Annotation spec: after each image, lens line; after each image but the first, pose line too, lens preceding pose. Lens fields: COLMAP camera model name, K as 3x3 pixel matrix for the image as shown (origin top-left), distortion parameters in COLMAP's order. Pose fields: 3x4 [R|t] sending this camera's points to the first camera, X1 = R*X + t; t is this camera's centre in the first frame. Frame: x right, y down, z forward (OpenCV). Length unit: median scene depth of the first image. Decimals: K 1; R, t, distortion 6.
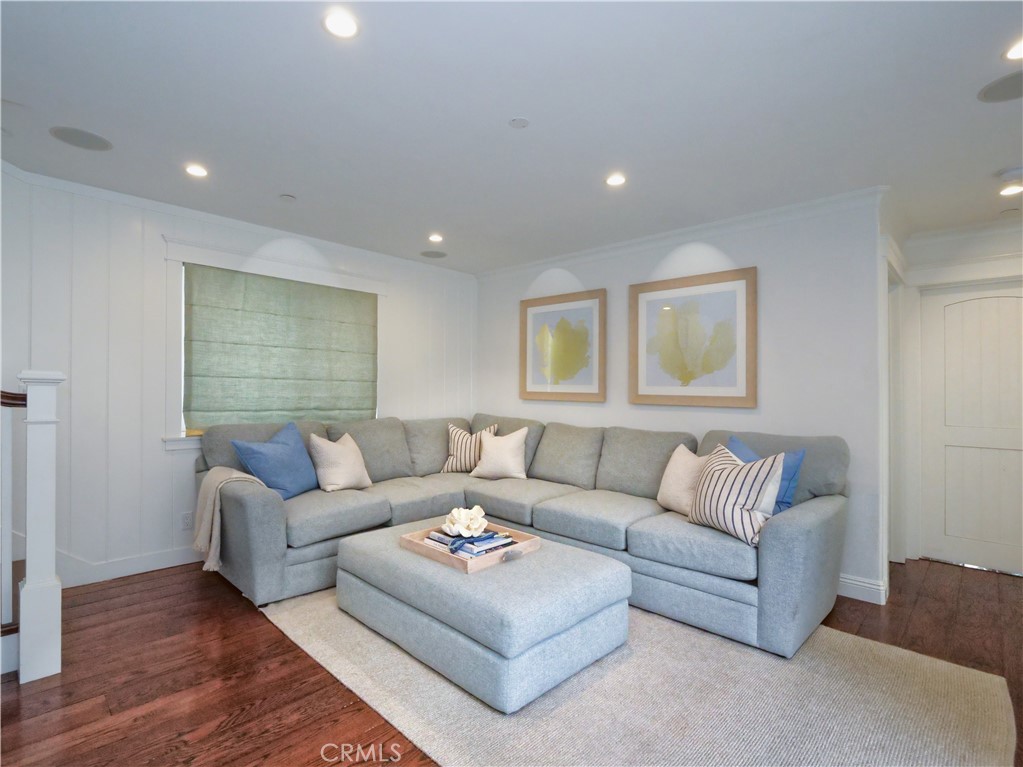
lens RADIAL K [[506.0, 0, 505.2], [0, 506.0, 391.2], [0, 0, 1]] dist [-0.001132, -0.000719]
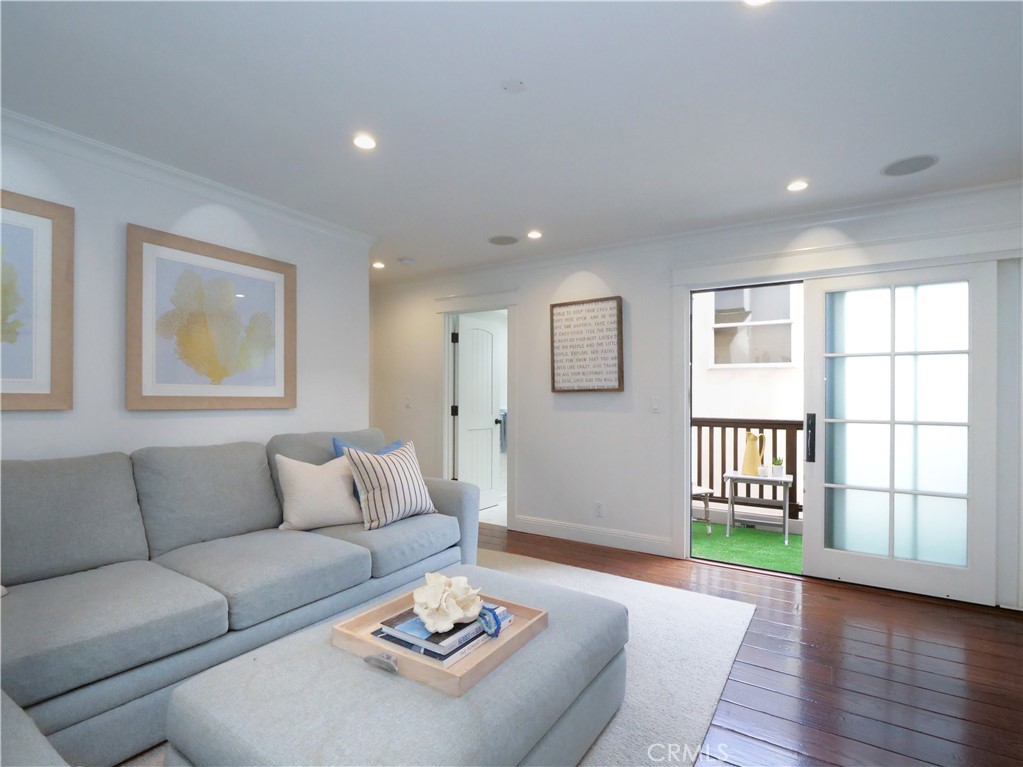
lens RADIAL K [[506.0, 0, 505.9], [0, 506.0, 385.0], [0, 0, 1]] dist [-0.001132, -0.000719]
pose [[-0.190458, 0.001721, 0.981694, -0.494404], [-0.010727, 0.999935, -0.003834, -0.011020], [-0.981637, -0.011261, -0.190427, 0.703475]]
